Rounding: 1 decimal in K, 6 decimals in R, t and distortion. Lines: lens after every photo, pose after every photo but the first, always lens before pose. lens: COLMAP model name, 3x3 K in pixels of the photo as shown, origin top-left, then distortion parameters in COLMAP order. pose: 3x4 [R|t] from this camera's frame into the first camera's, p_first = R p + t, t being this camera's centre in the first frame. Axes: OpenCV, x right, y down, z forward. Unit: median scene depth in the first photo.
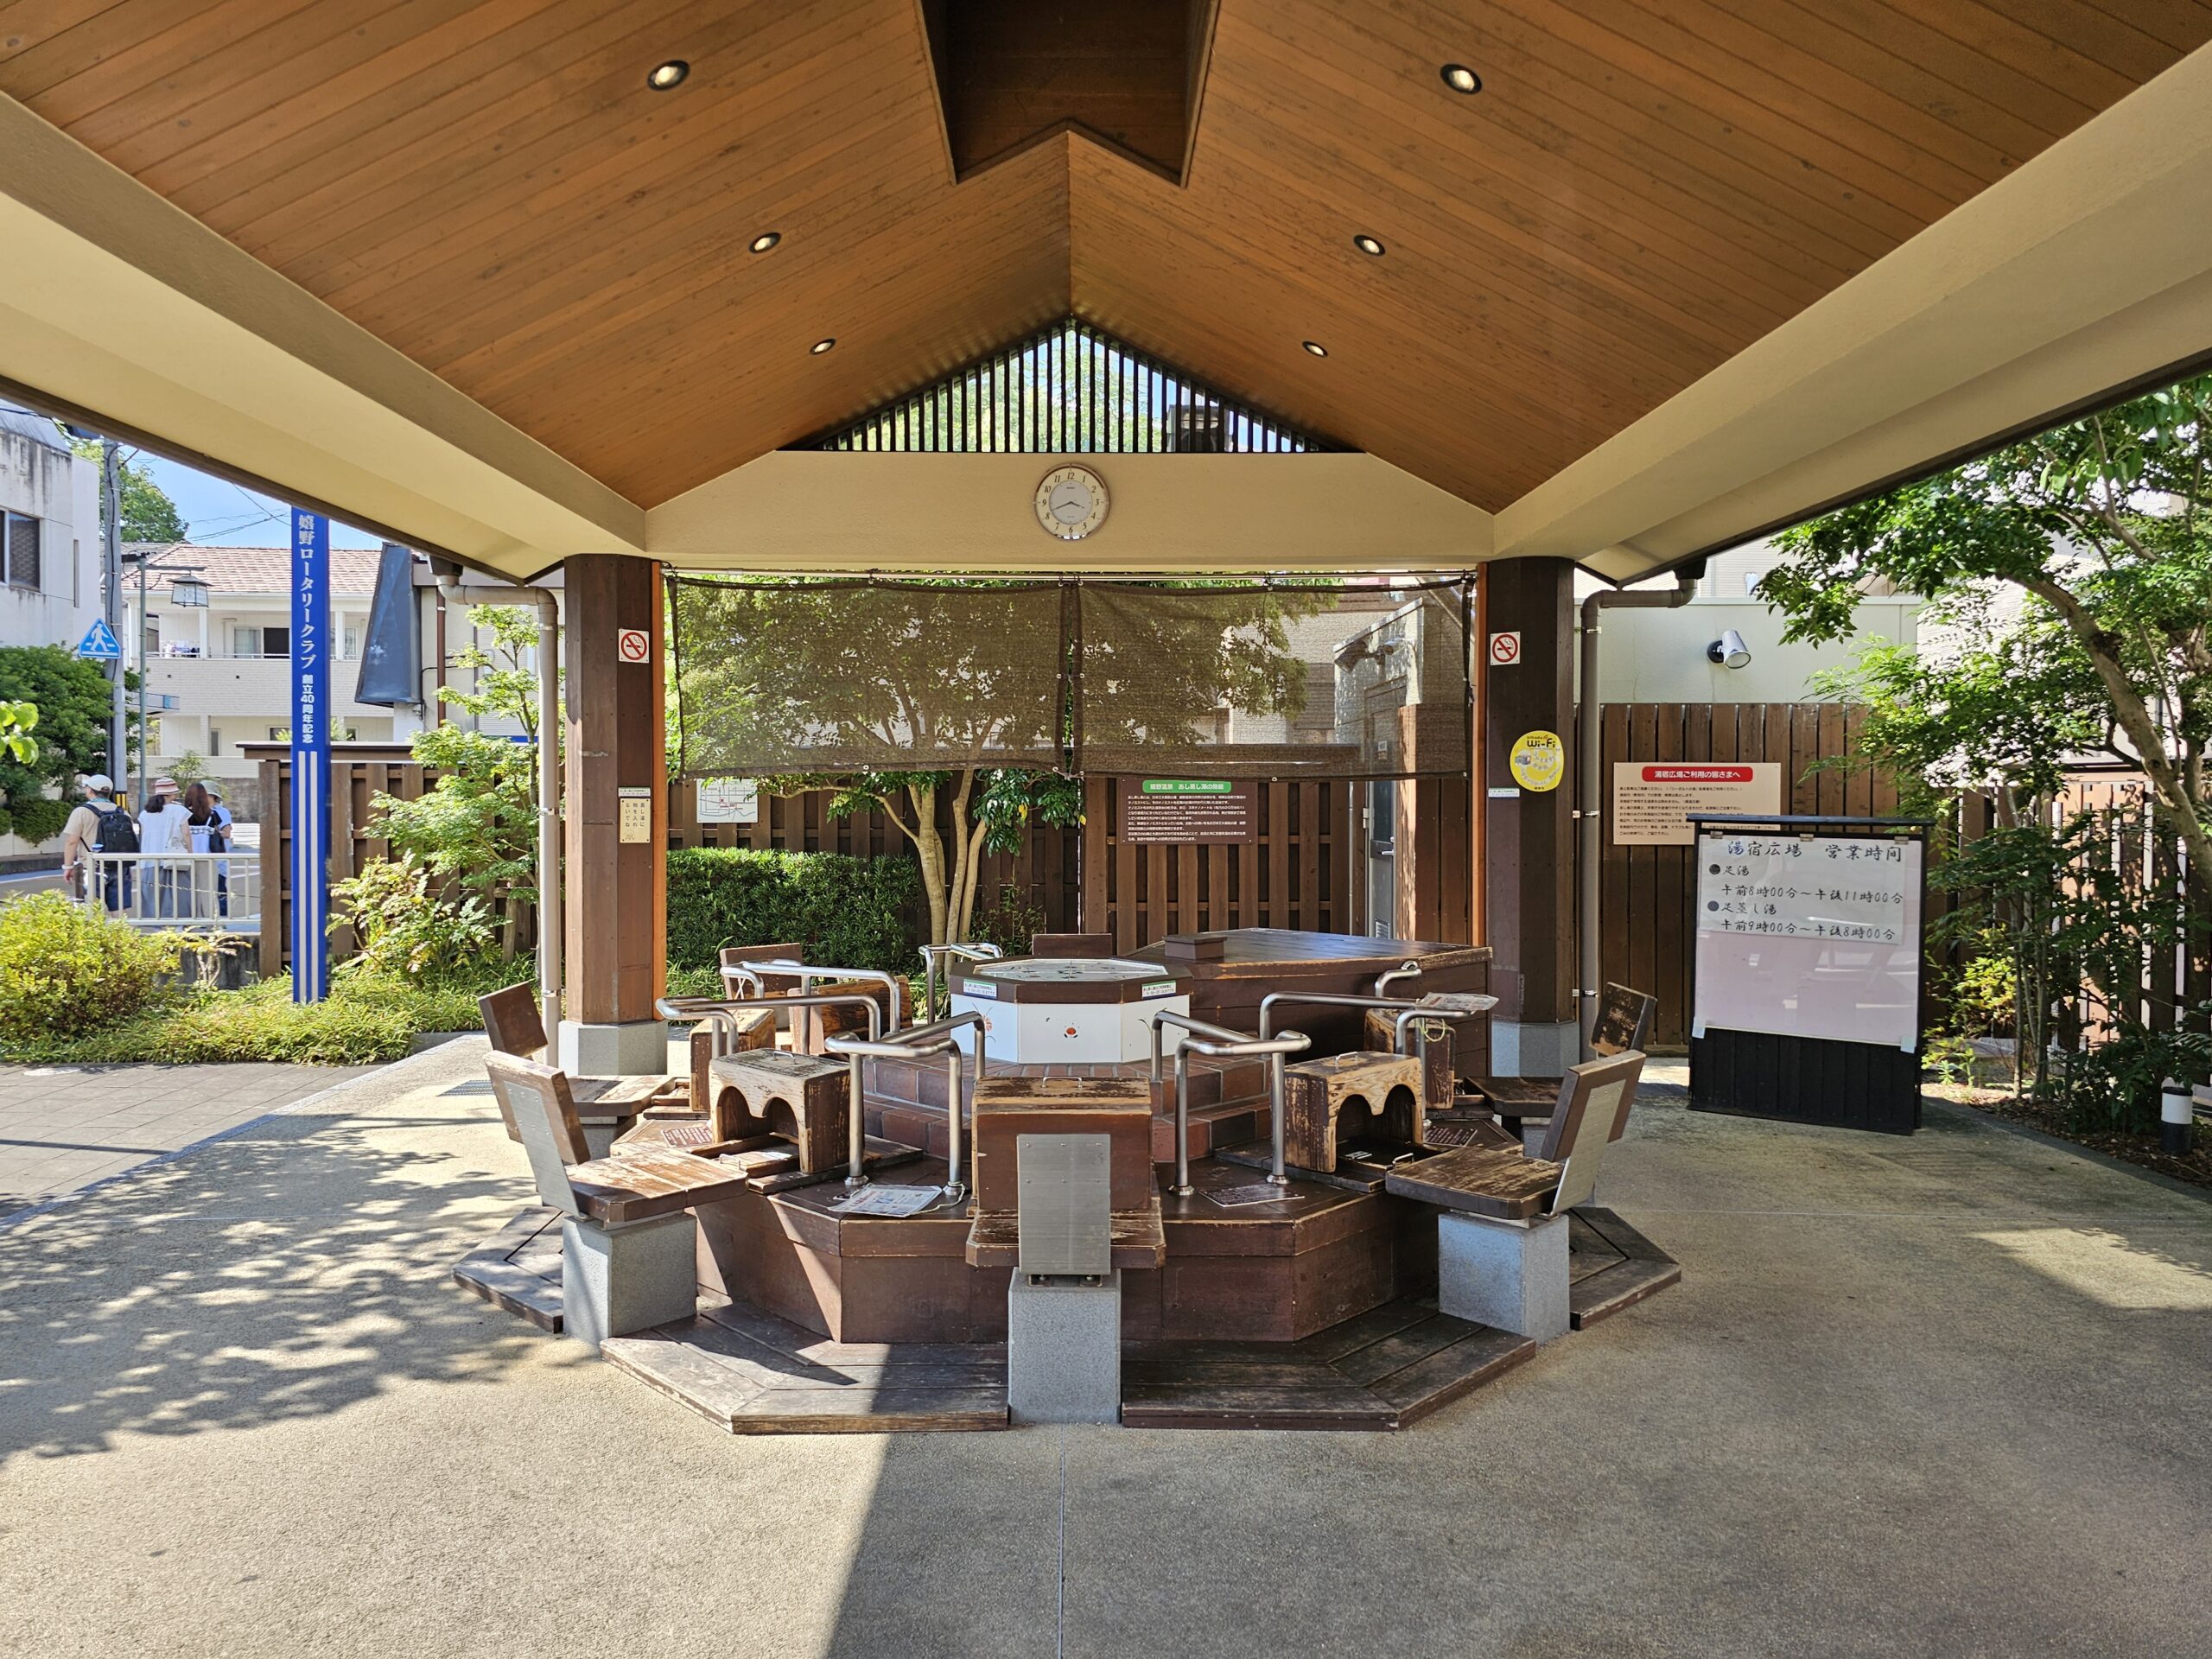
lens RADIAL K [[1495.1, 0, 1104.6], [0, 1495.1, 827.2], [0, 0, 1]] dist [0.037588, -0.039152]
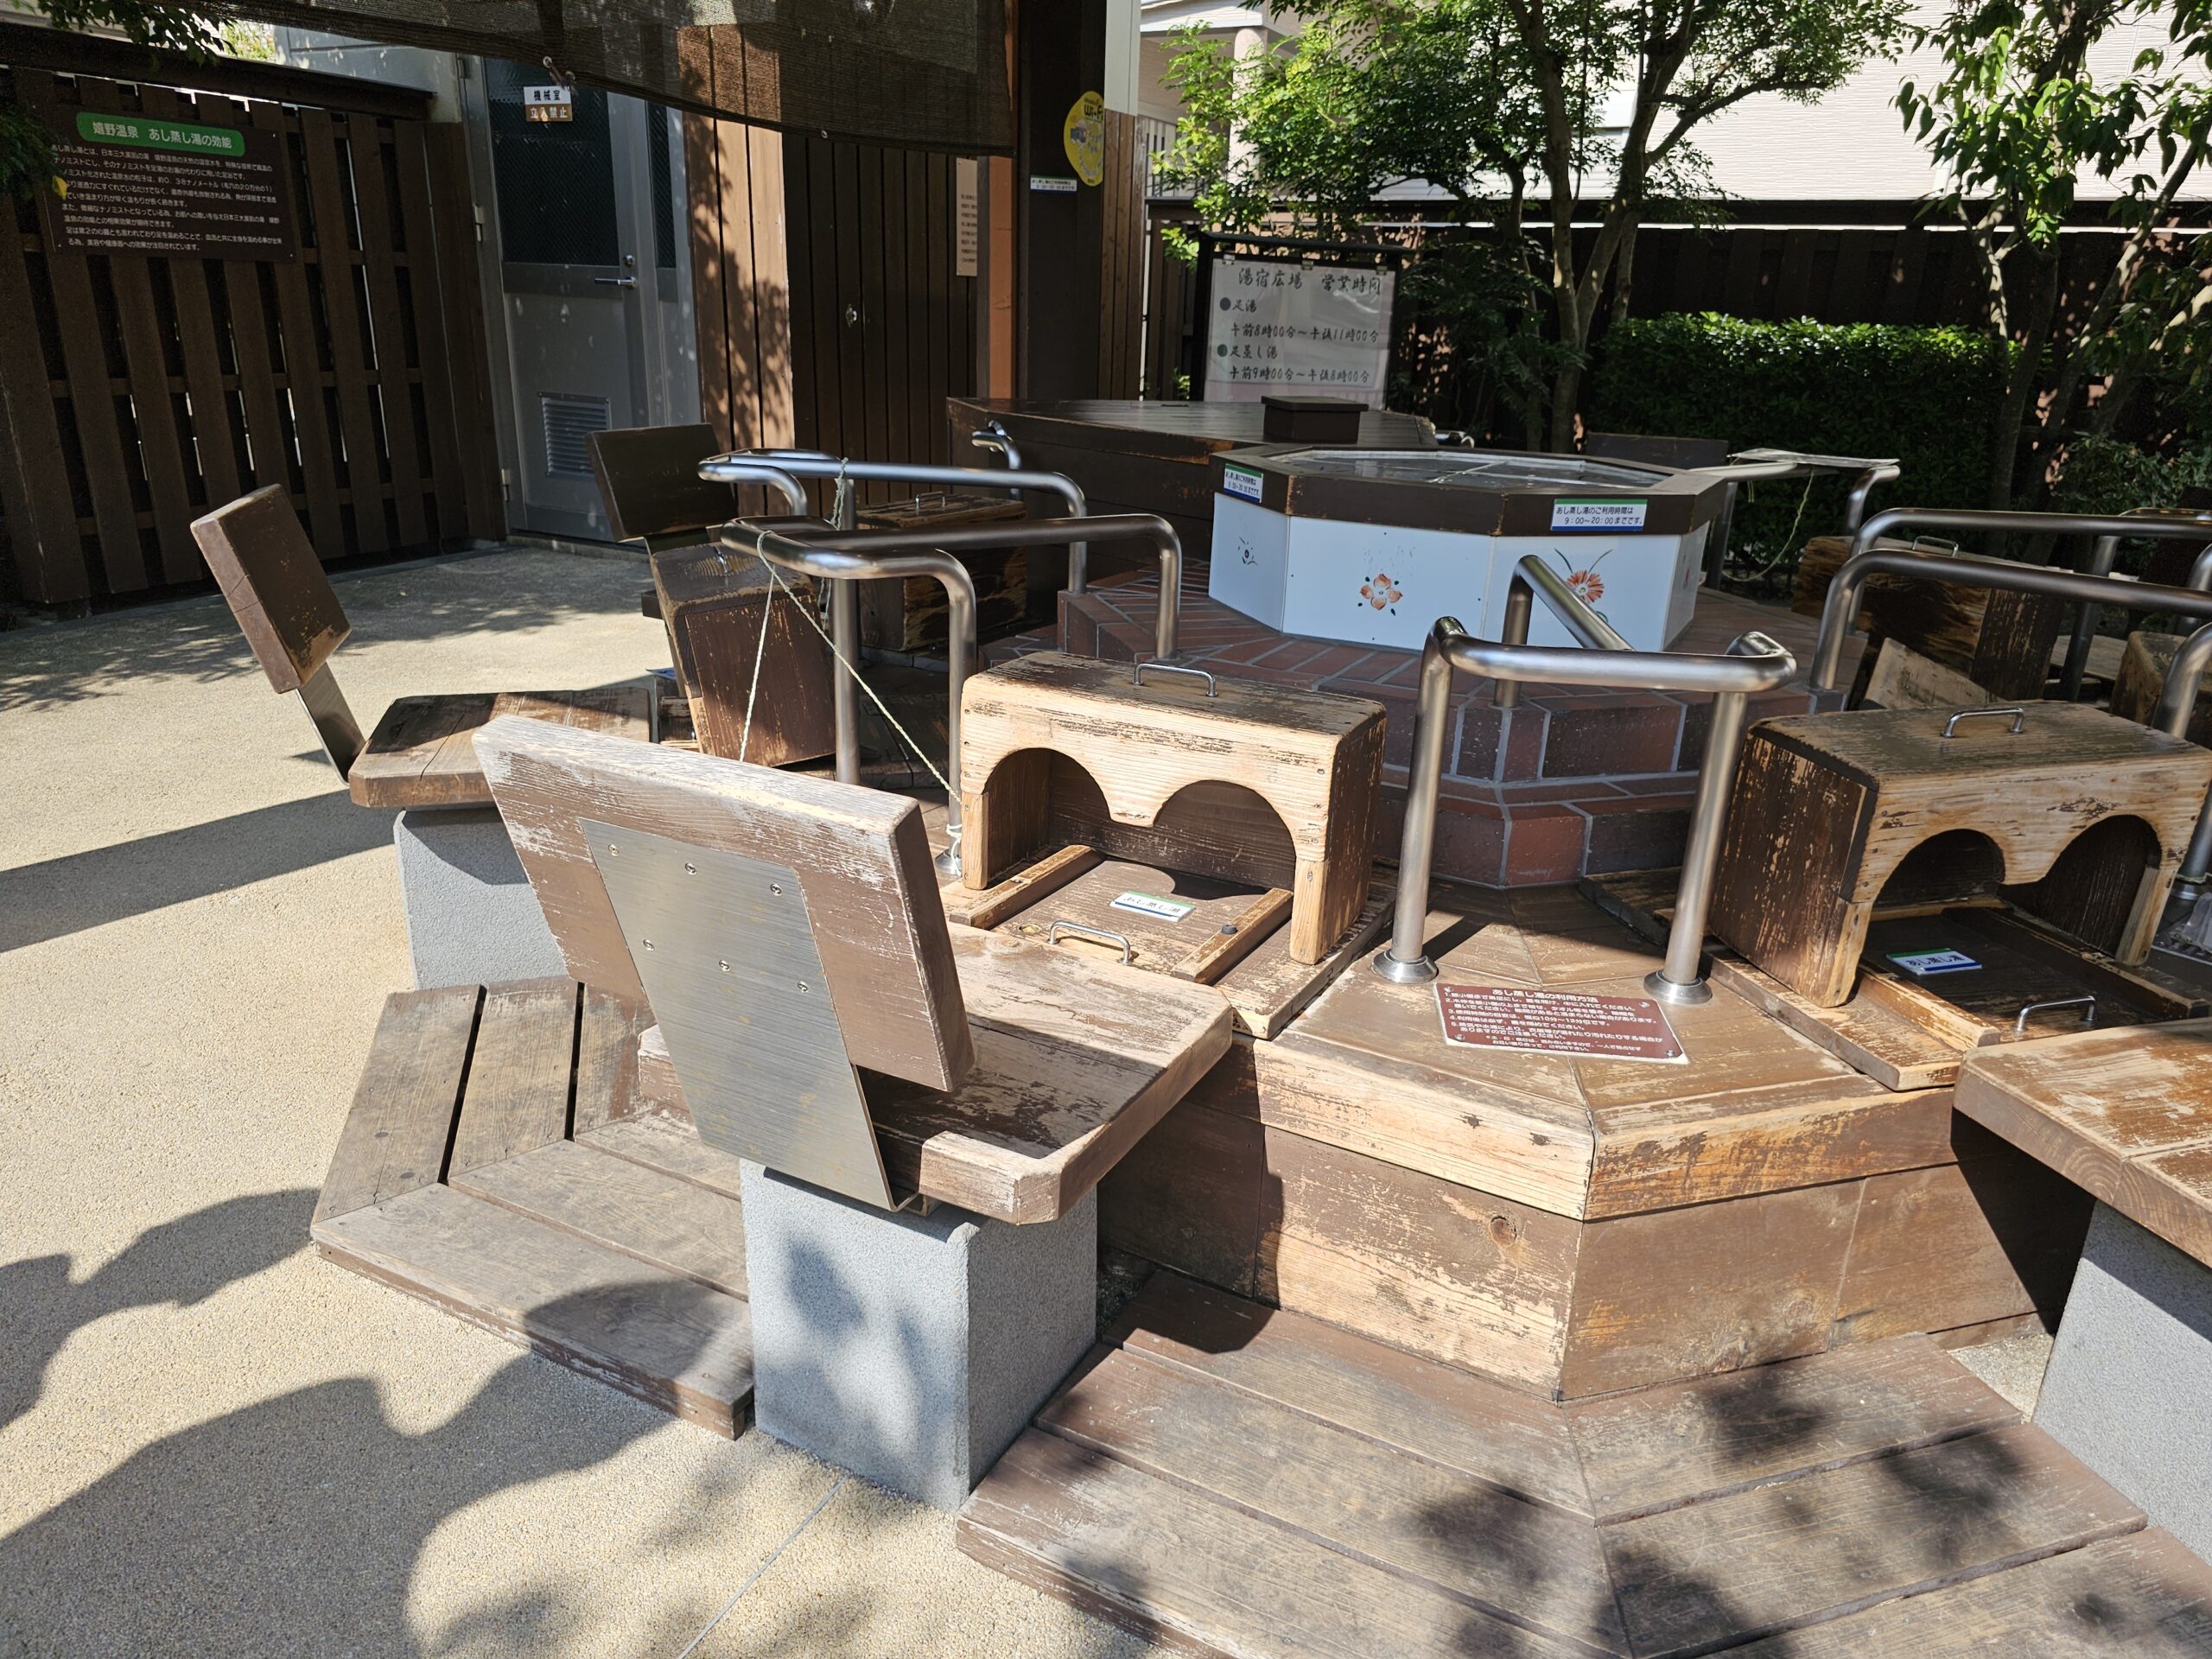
lens RADIAL K [[1495.1, 0, 1108.0], [0, 1495.1, 826.5], [0, 0, 1]] dist [0.037588, -0.039152]
pose [[0.484335, -0.282445, 0.828036, -0.382919], [-0.016855, 0.943266, 0.331609, 0.025939], [-0.874720, -0.174566, 0.452097, 0.617452]]
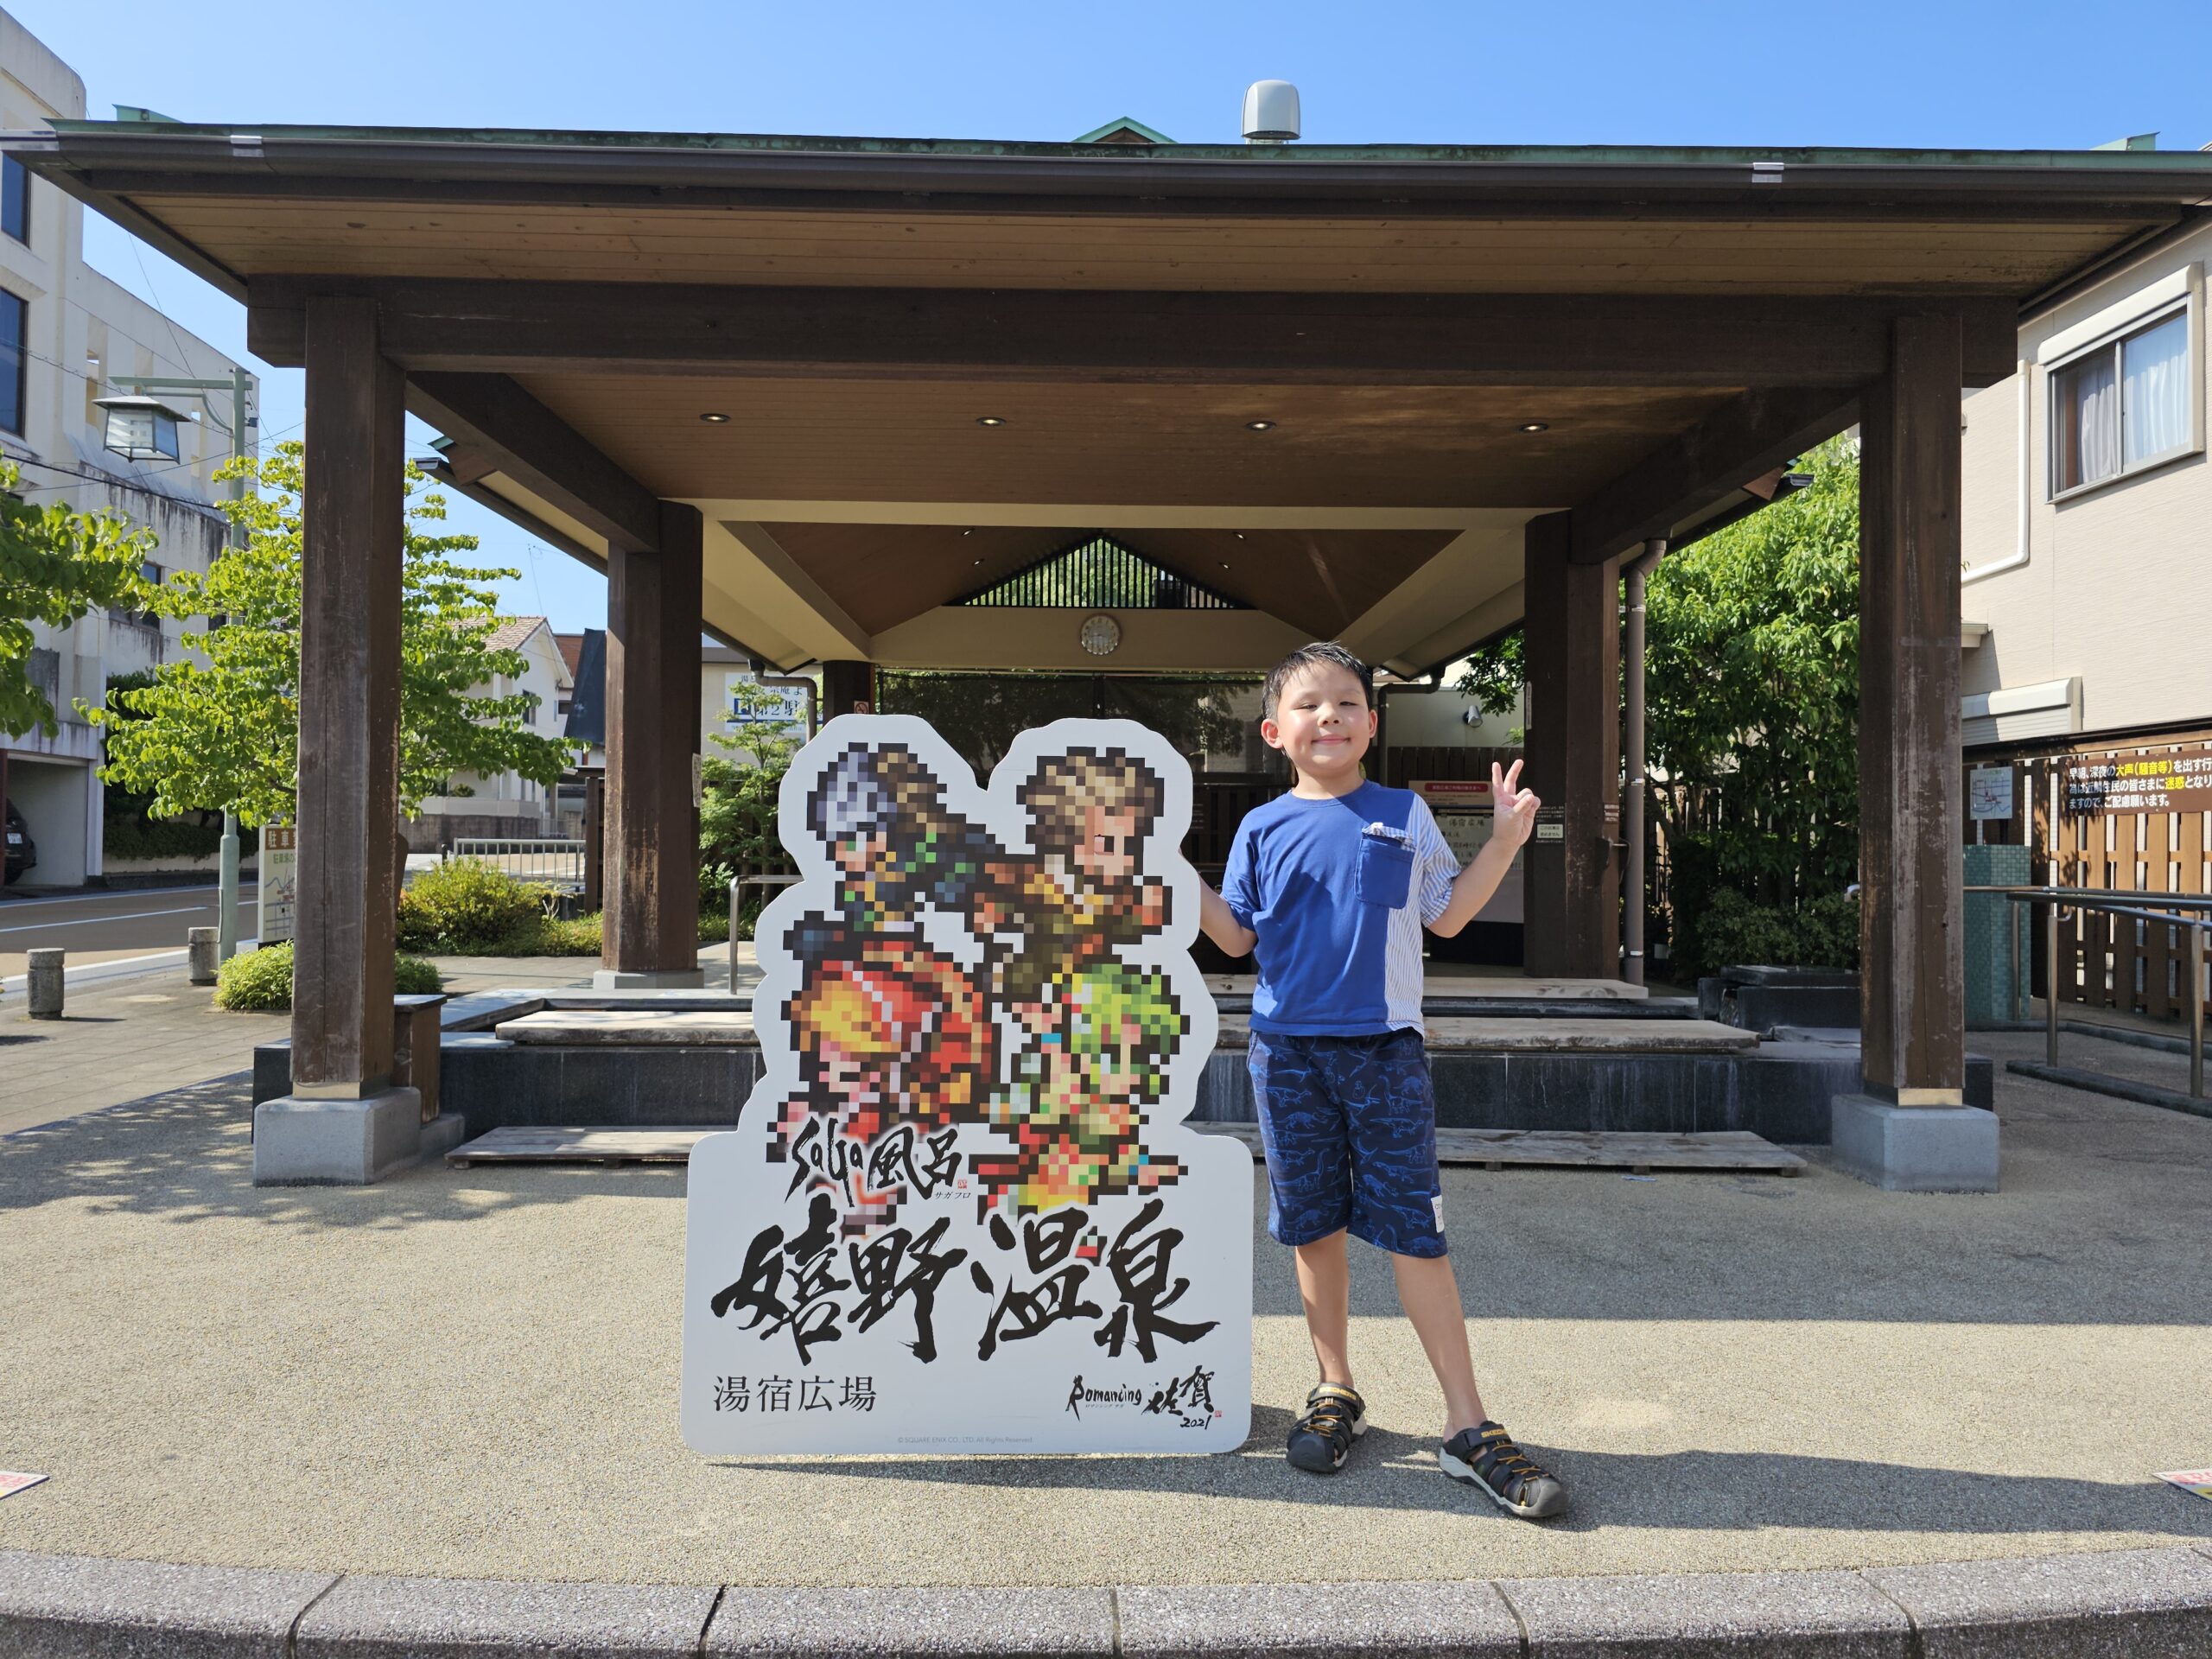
lens RADIAL K [[1495.1, 0, 1102.4], [0, 1495.1, 831.4], [0, 0, 1]] dist [0.037588, -0.039152]
pose [[0.999971, 0.007633, 0.000311, -0.017357], [-0.007618, 0.999395, -0.033942, 0.082579], [-0.000570, 0.033939, 0.999424, -0.780467]]
